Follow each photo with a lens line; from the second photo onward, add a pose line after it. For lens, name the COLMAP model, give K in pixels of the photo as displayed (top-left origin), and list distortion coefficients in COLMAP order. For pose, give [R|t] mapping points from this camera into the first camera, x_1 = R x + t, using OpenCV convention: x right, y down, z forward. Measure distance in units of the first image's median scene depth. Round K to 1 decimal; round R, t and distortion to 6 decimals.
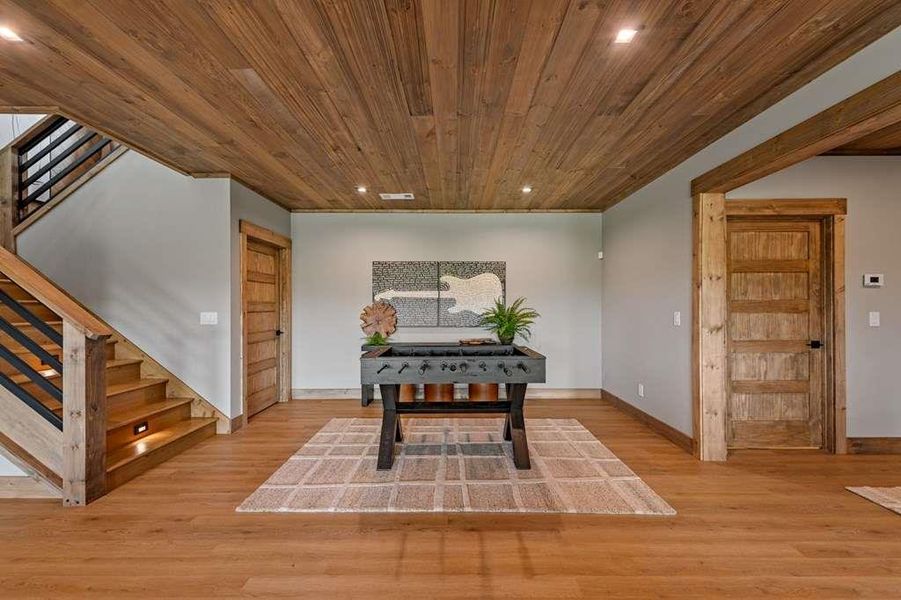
lens RADIAL K [[357.4, 0, 451.4], [0, 357.4, 308.1], [0, 0, 1]] dist [0.000872, -0.000090]
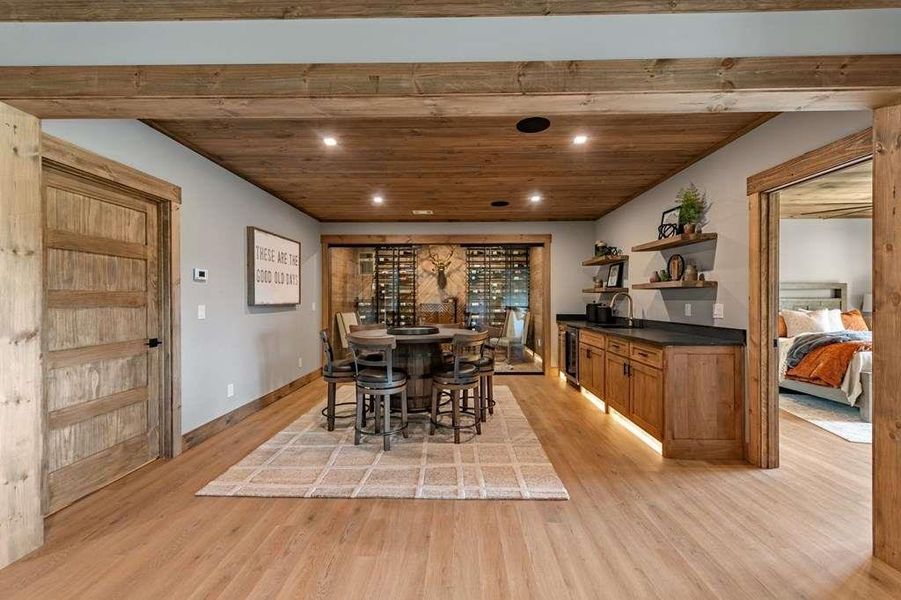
lens RADIAL K [[371.1, 0, 450.5], [0, 371.1, 300.0], [0, 0, 1]] dist [0.003310, 0.000145]
pose [[0.020901, 0.001668, 0.999780, 0.117376], [0.004380, 0.999989, -0.001760, 0.000953], [-0.999772, 0.004415, 0.020894, 0.250796]]
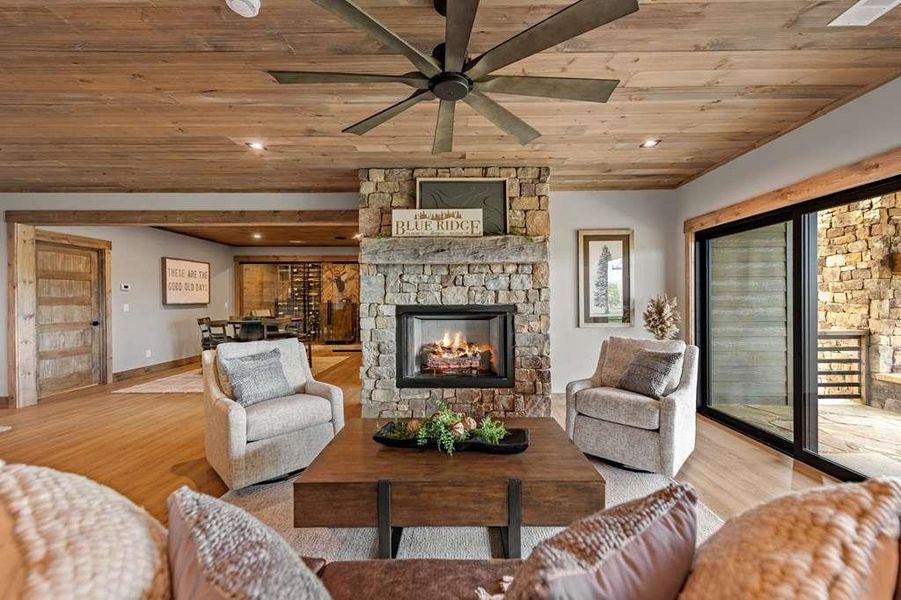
lens RADIAL K [[362.3, 0, 452.7], [0, 362.3, 301.4], [0, 0, 1]] dist [0.002145, 0.000243]
pose [[-0.000061, -0.002817, 0.999996, -0.717734], [0.005612, 0.999980, 0.002817, 0.001411], [-0.999984, 0.005612, -0.000045, -0.708865]]
